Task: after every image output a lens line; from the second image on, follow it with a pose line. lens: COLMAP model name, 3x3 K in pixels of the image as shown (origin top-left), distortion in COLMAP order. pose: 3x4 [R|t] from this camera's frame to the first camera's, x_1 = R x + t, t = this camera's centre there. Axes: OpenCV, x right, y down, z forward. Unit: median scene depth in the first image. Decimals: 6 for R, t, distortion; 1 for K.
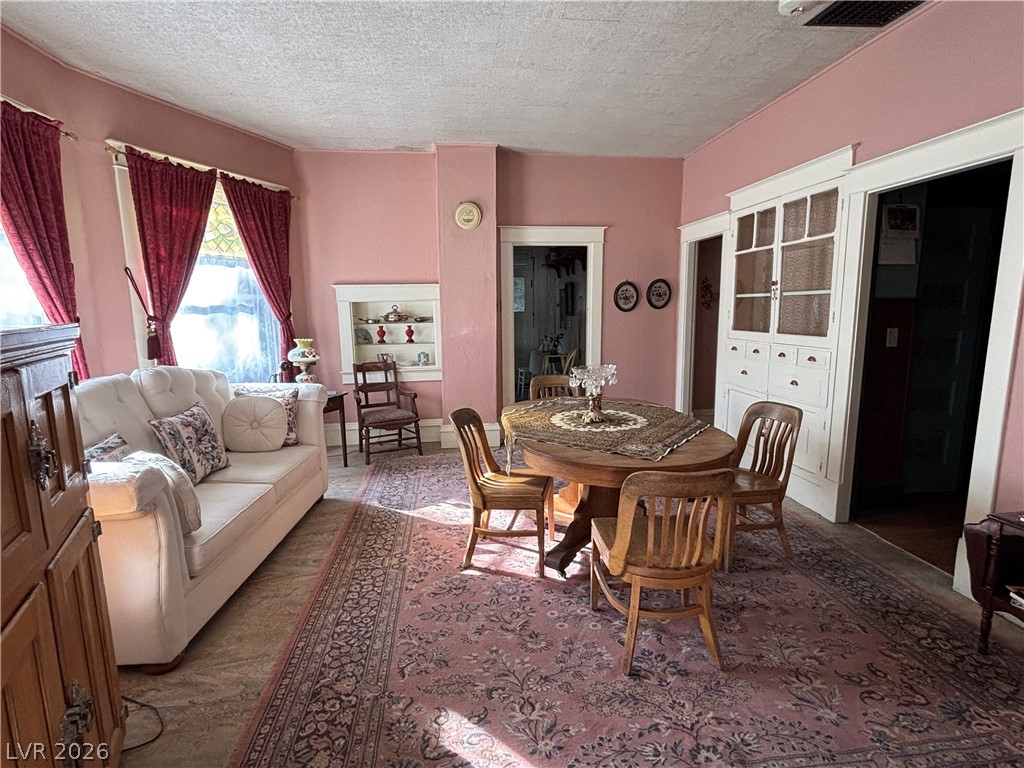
lens RADIAL K [[521.6, 0, 512.0], [0, 521.6, 384.0], [0, 0, 1]] dist [0.018757, -0.020294]
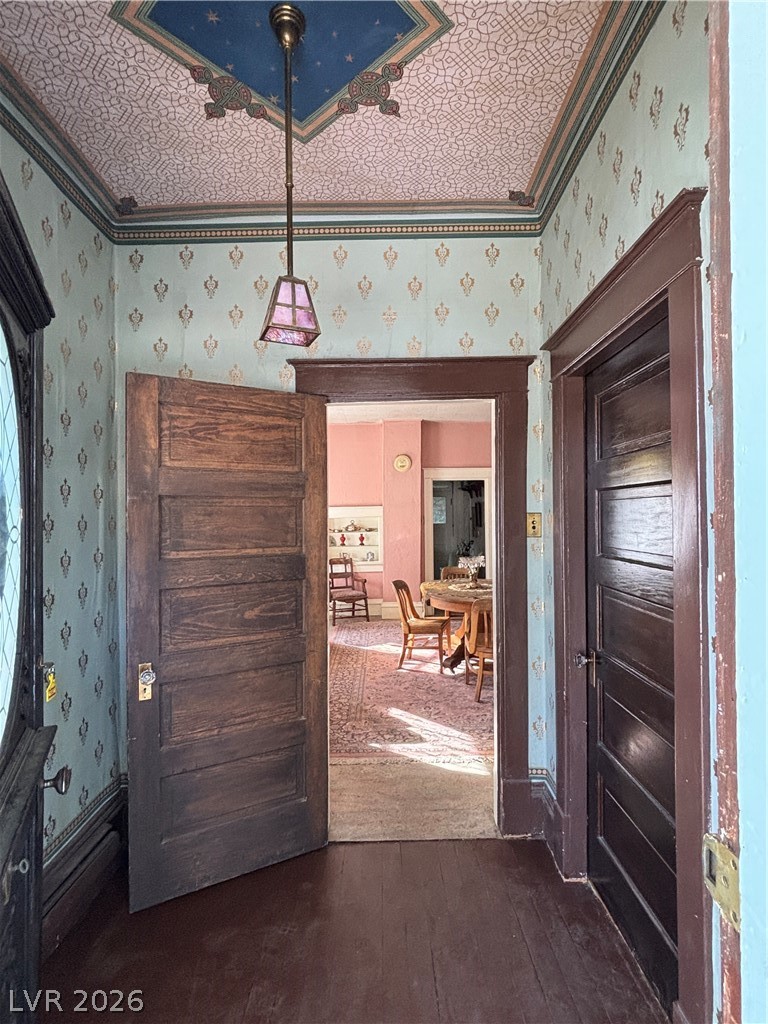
lens RADIAL K [[521.6, 0, 384.0], [0, 521.6, 512.0], [0, 0, 1]] dist [0.018757, -0.020294]
pose [[0.993428, -0.000053, -0.114462, 0.041550], [-0.017647, 0.987972, -0.153621, 0.062808], [0.113094, 0.154631, 0.981478, -0.538927]]
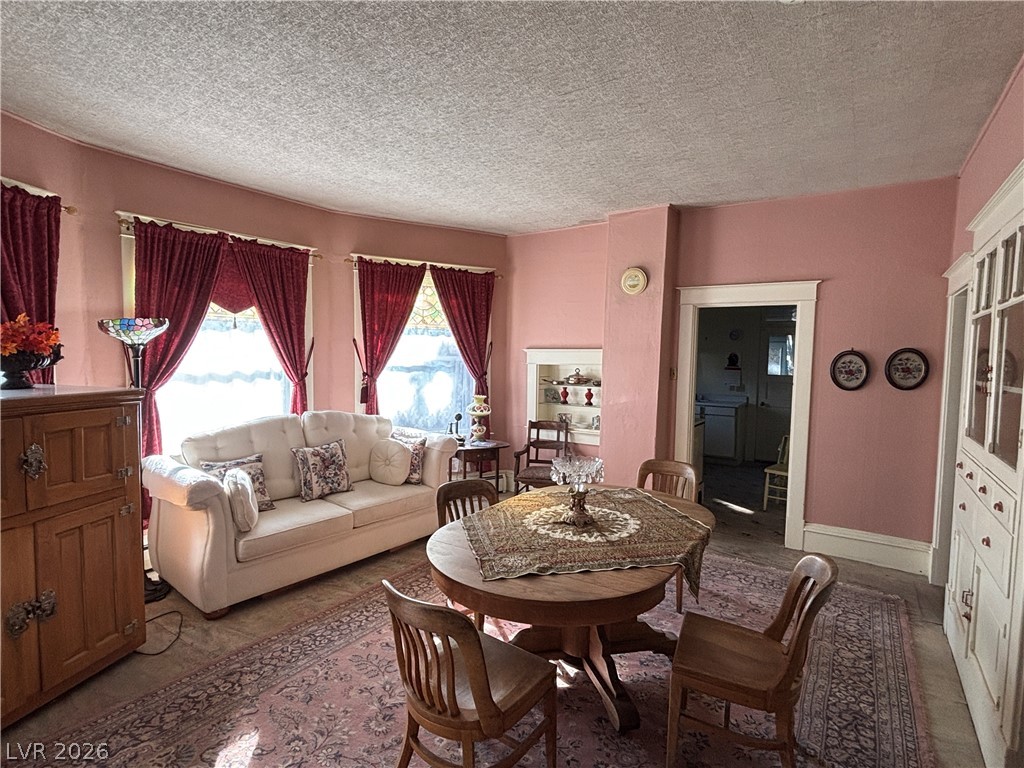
lens RADIAL K [[521.6, 0, 512.0], [0, 521.6, 384.0], [0, 0, 1]] dist [0.018757, -0.020294]
pose [[0.753734, 0.066503, -0.653806, 0.429350], [-0.122883, 0.991582, -0.040804, -0.074288], [0.645589, 0.111097, 0.755561, 0.165318]]
